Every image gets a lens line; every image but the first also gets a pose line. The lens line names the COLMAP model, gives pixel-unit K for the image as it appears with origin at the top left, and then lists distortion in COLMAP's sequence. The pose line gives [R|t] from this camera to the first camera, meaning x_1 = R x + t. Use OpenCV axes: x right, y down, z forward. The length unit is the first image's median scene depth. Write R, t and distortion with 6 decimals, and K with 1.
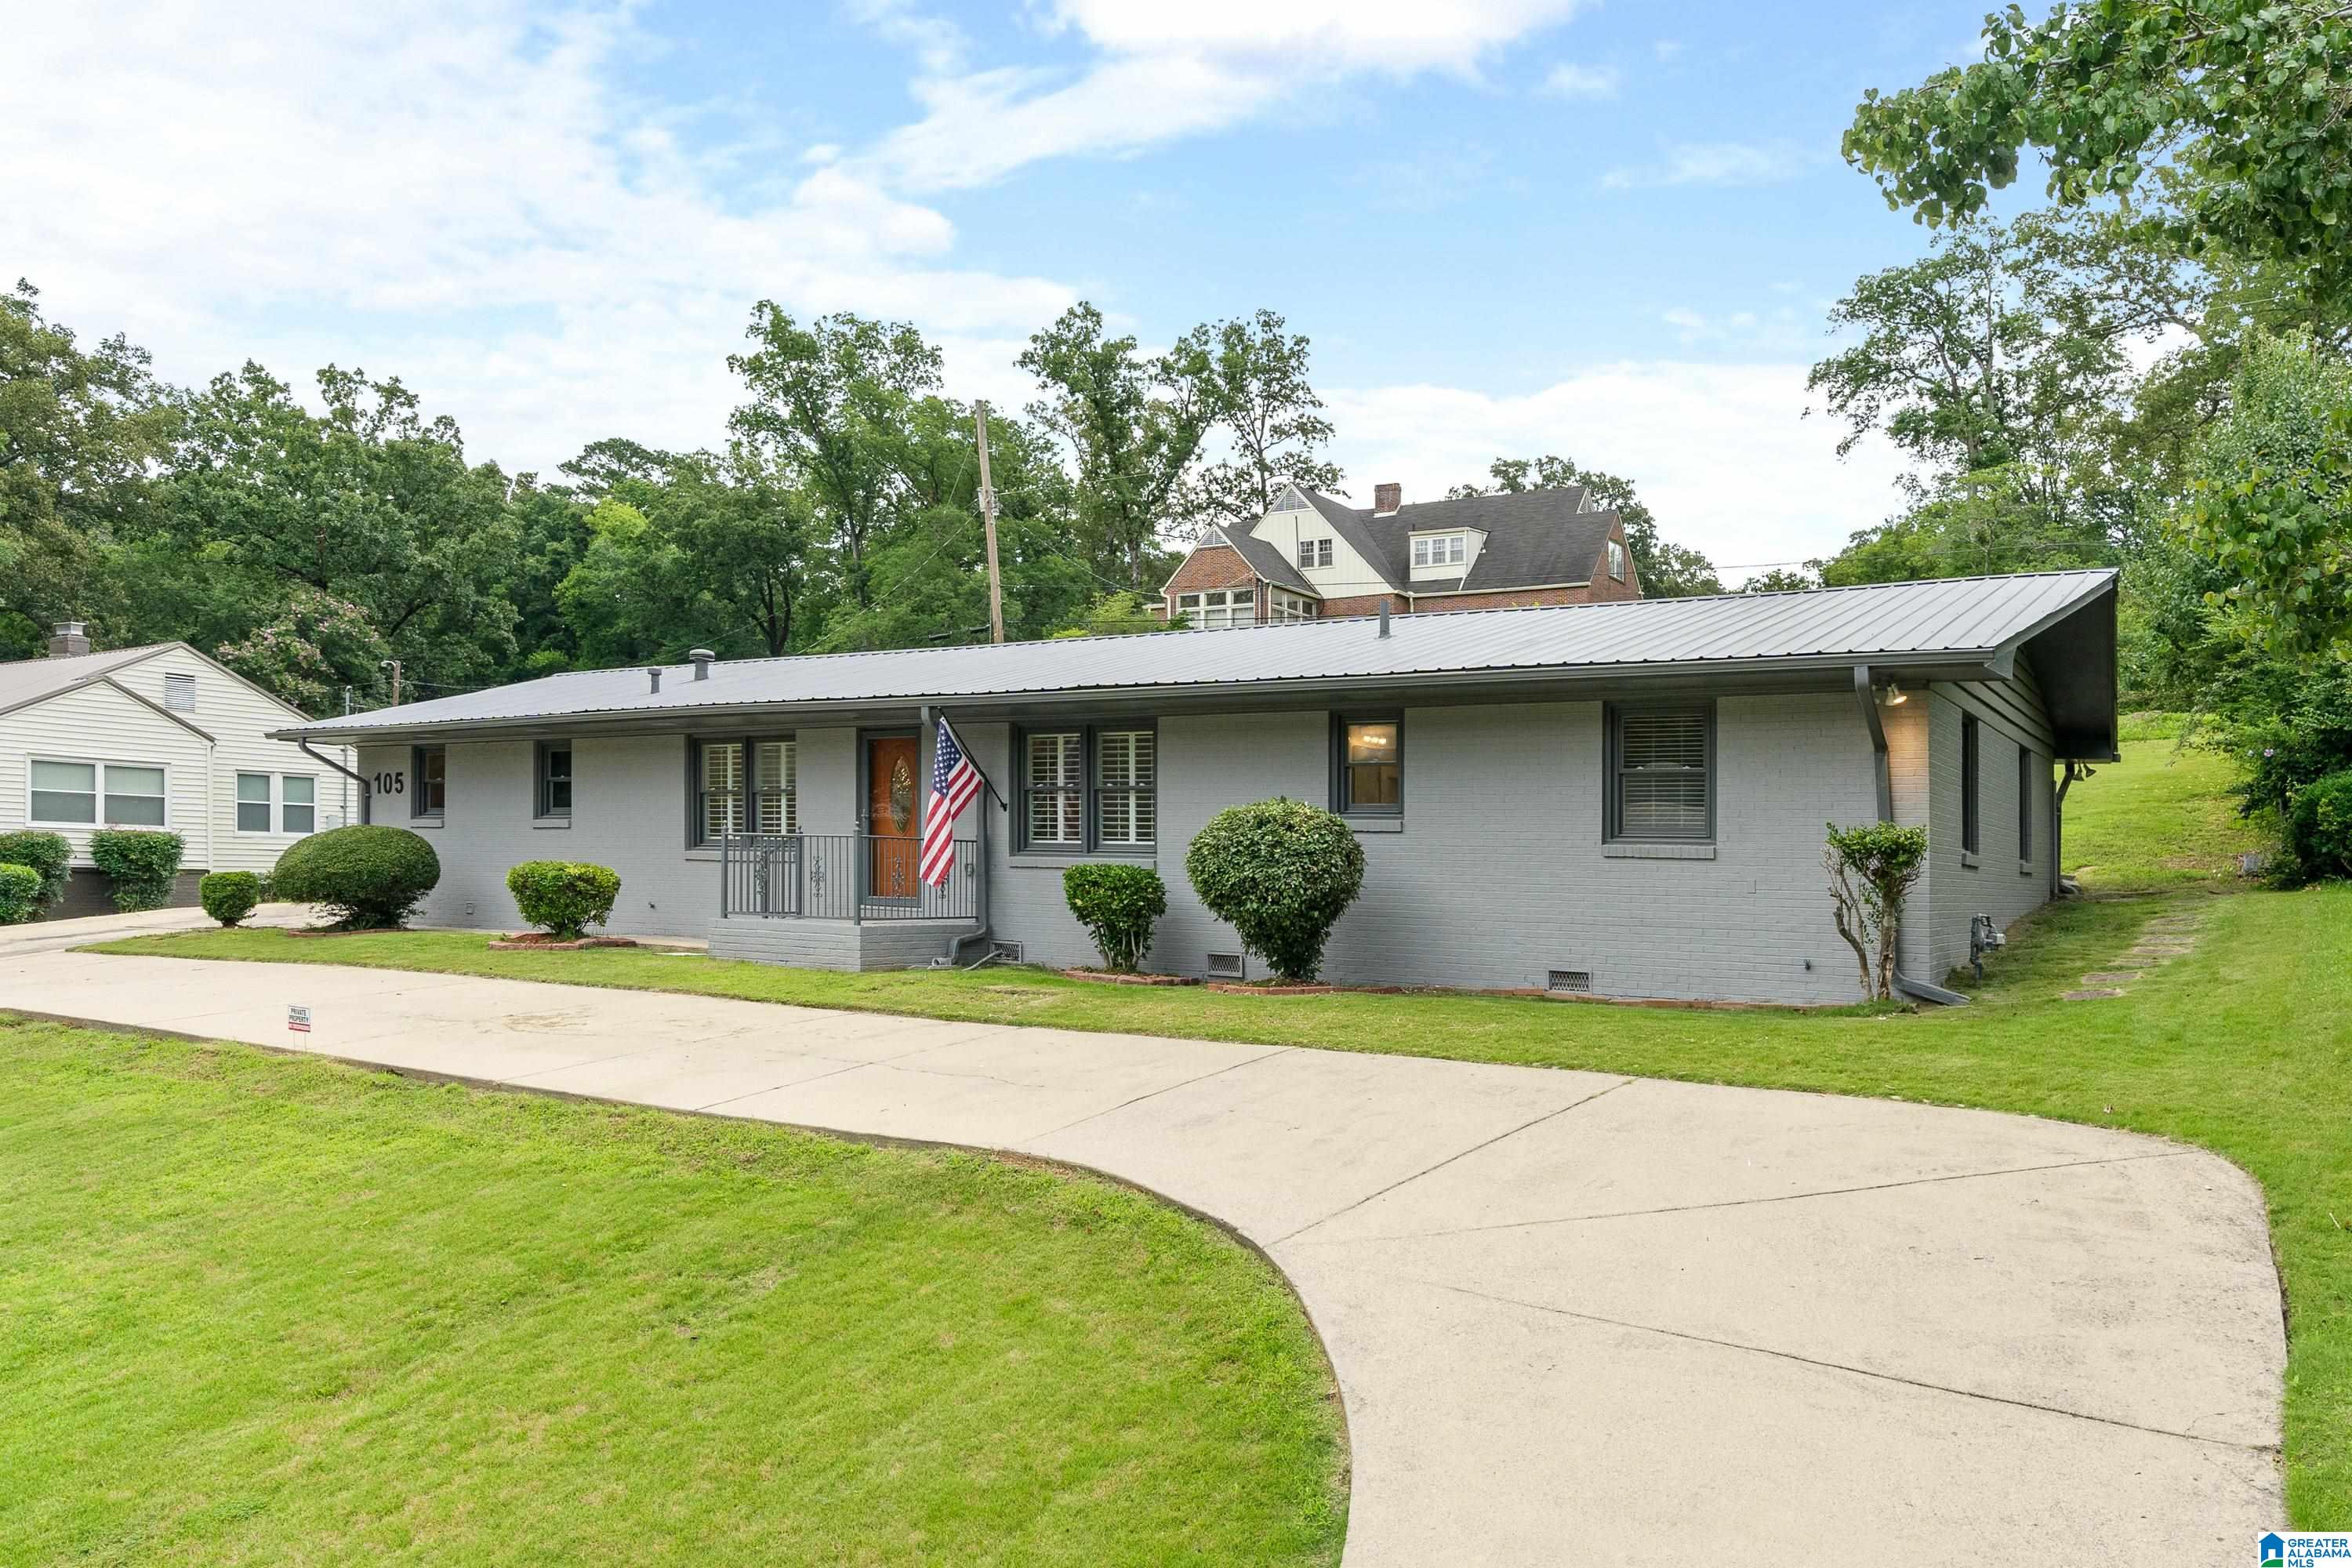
lens RADIAL K [[1721.5, 0, 1195.8], [0, 1721.5, 785.9], [0, 0, 1]] dist [-0.005130, 0.000065]
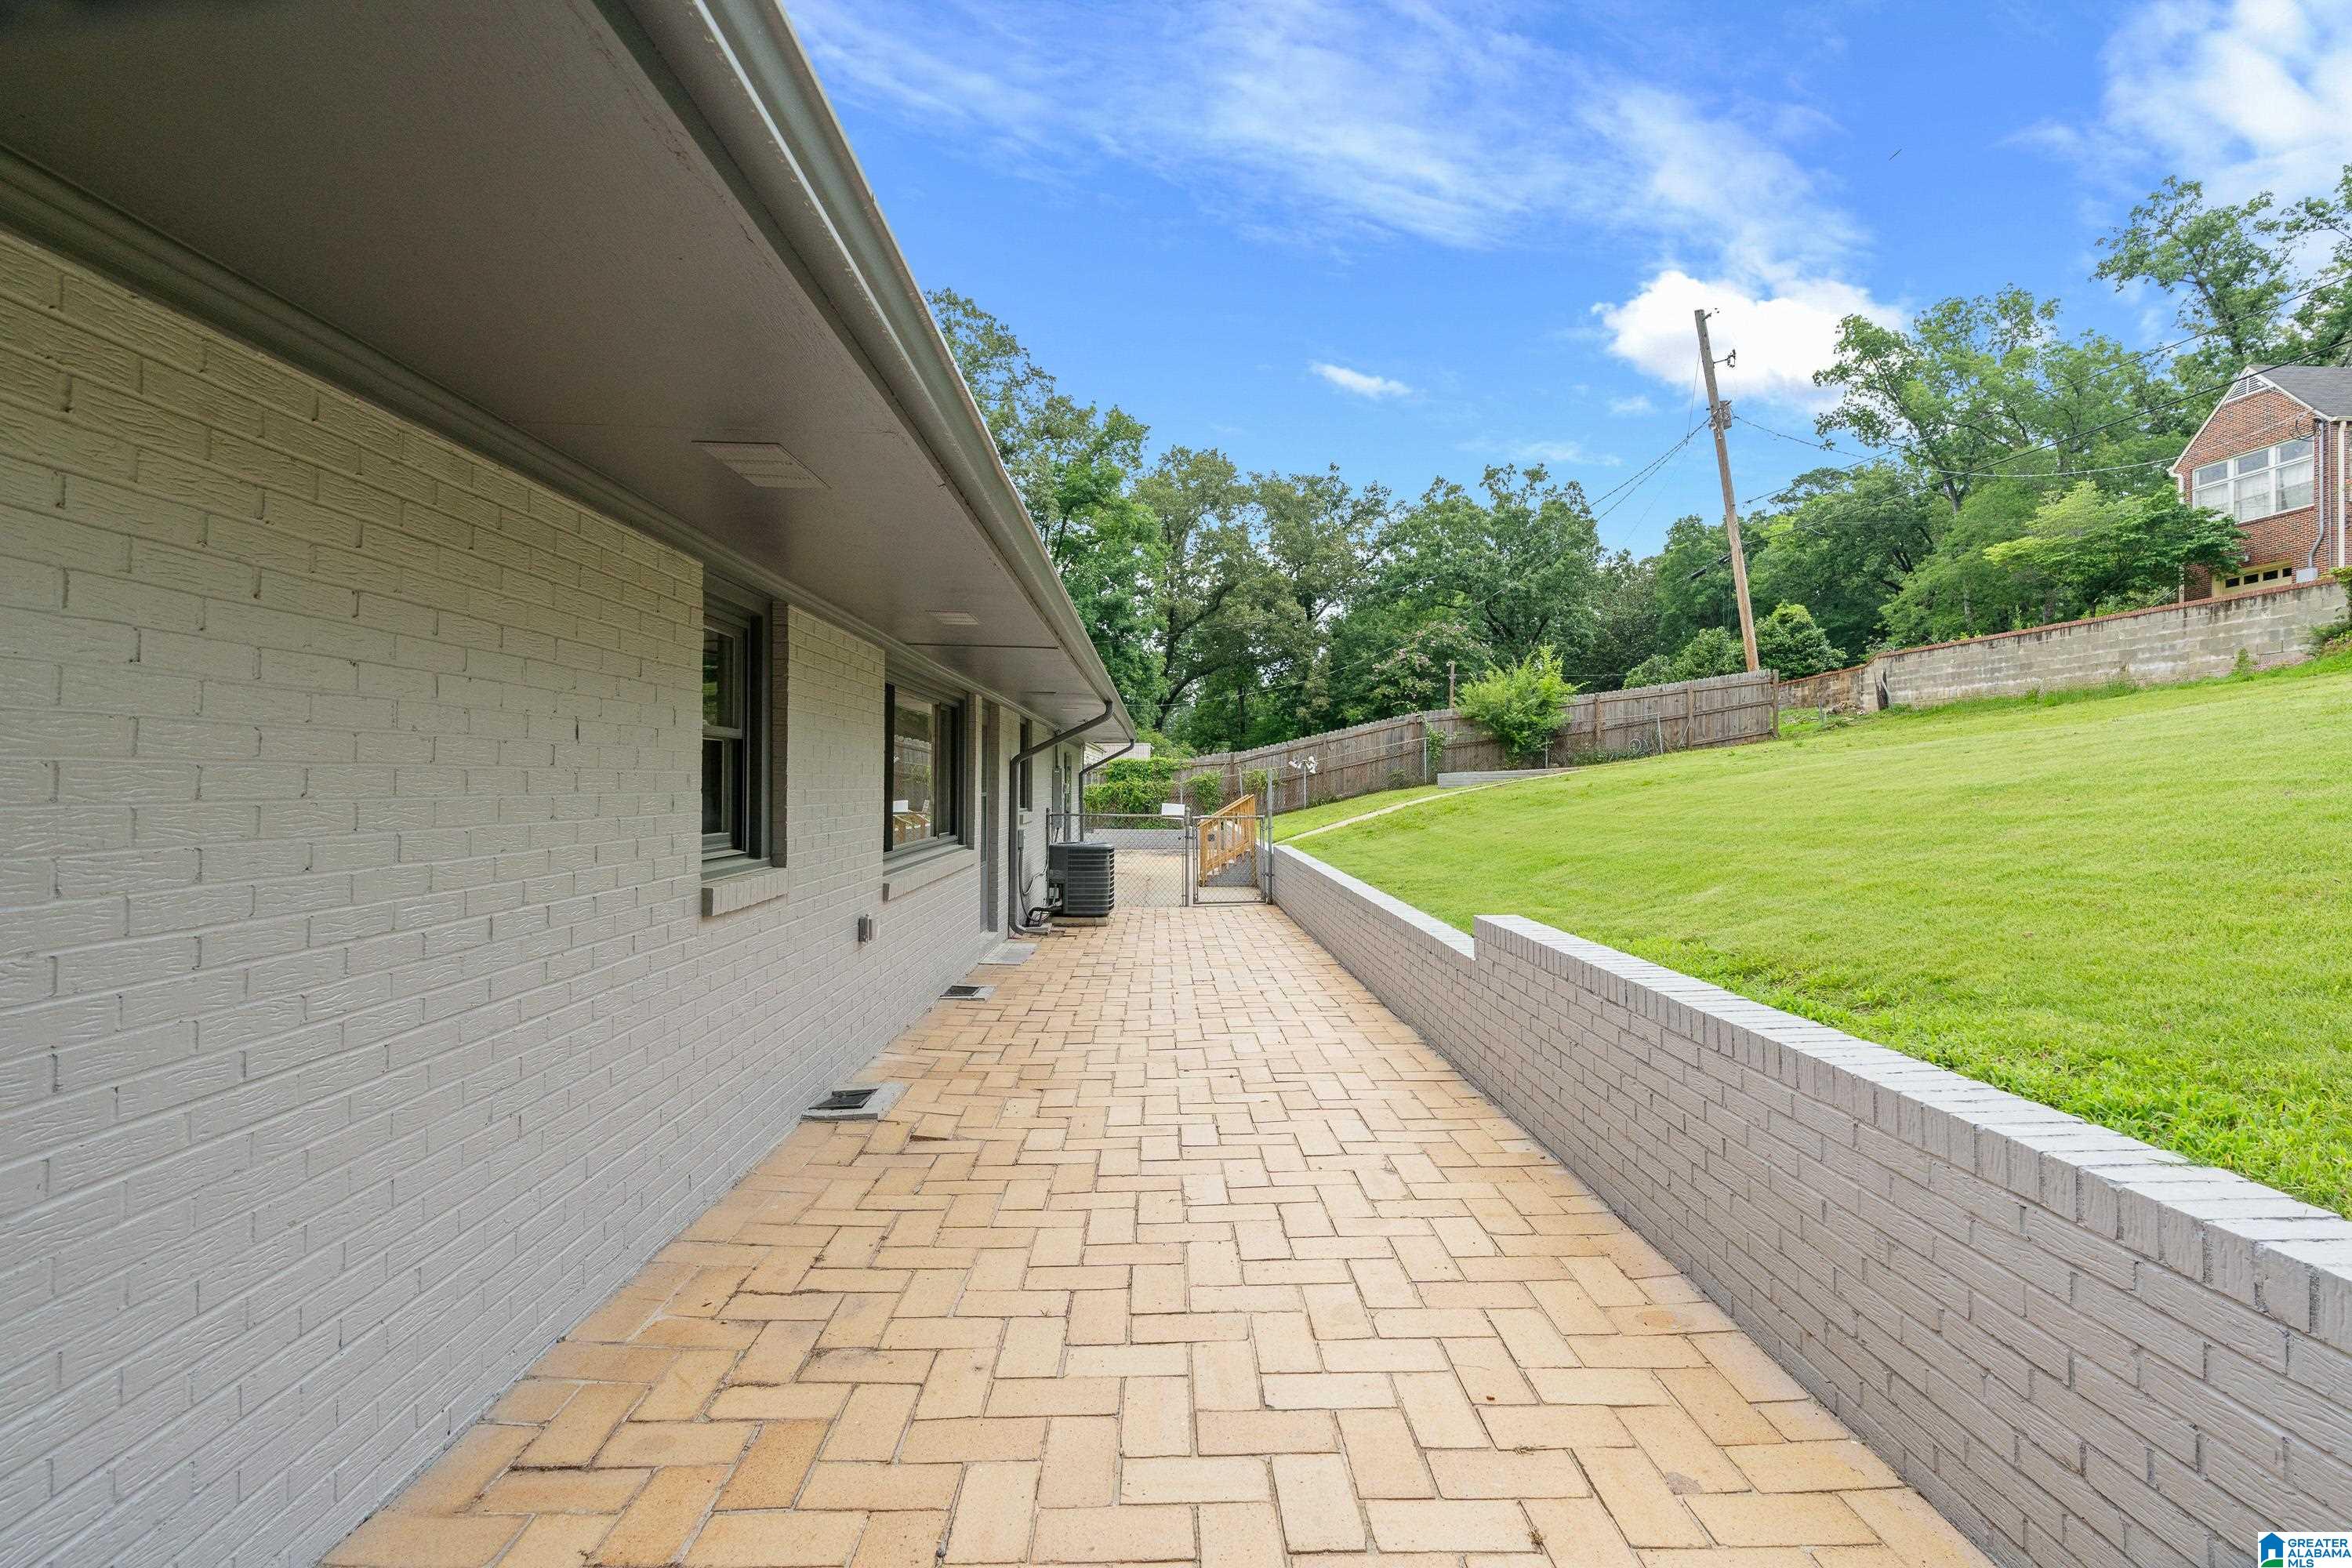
lens RADIAL K [[1072.6, 0, 1176.0], [0, 1072.6, 784.0], [0, 0, 1]] dist [-0.001700, -0.000299]
pose [[0.565449, -0.022538, -0.824475, 0.118199], [0.054537, 0.998461, 0.010108, 0.006823], [0.822978, -0.050680, 0.565808, 0.270454]]
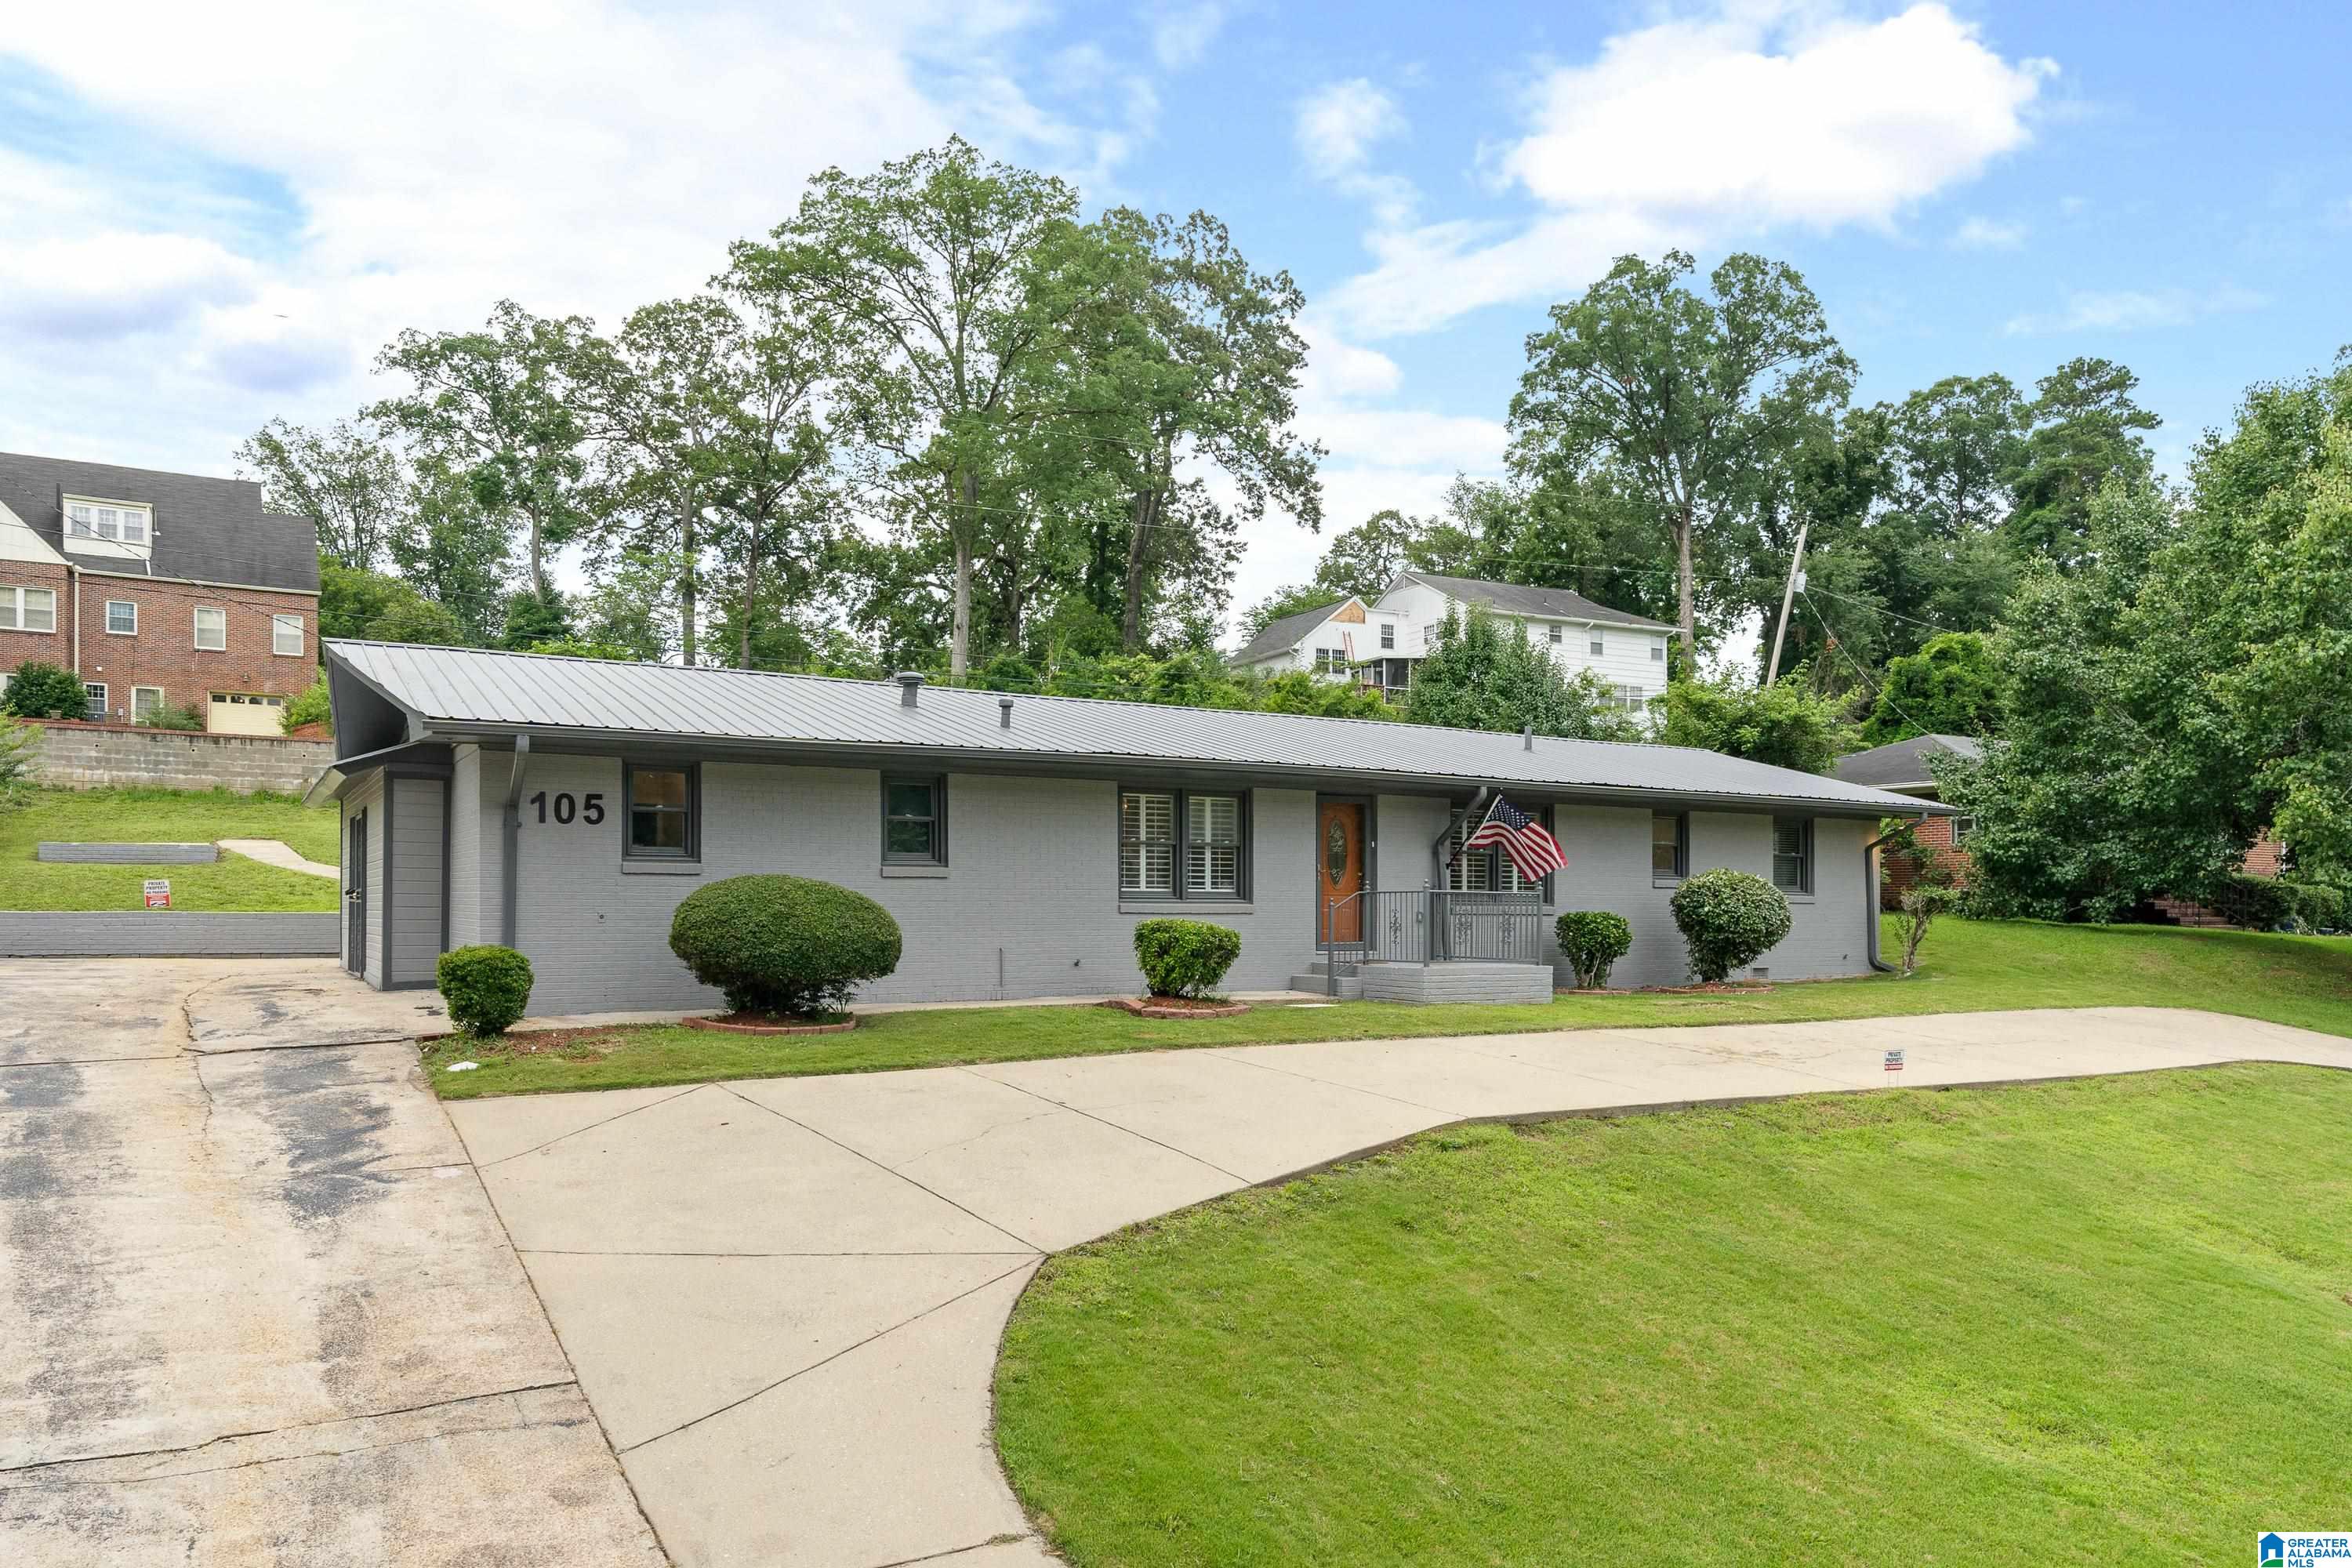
lens RADIAL K [[1580.6, 0, 1101.2], [0, 1580.6, 830.5], [0, 0, 1]] dist [-0.004816, -0.001301]
pose [[0.479257, 0.022379, 0.877389, -0.293288], [-0.041394, 0.999139, -0.002874, 0.000069], [-0.876698, -0.034941, 0.479770, 0.159410]]
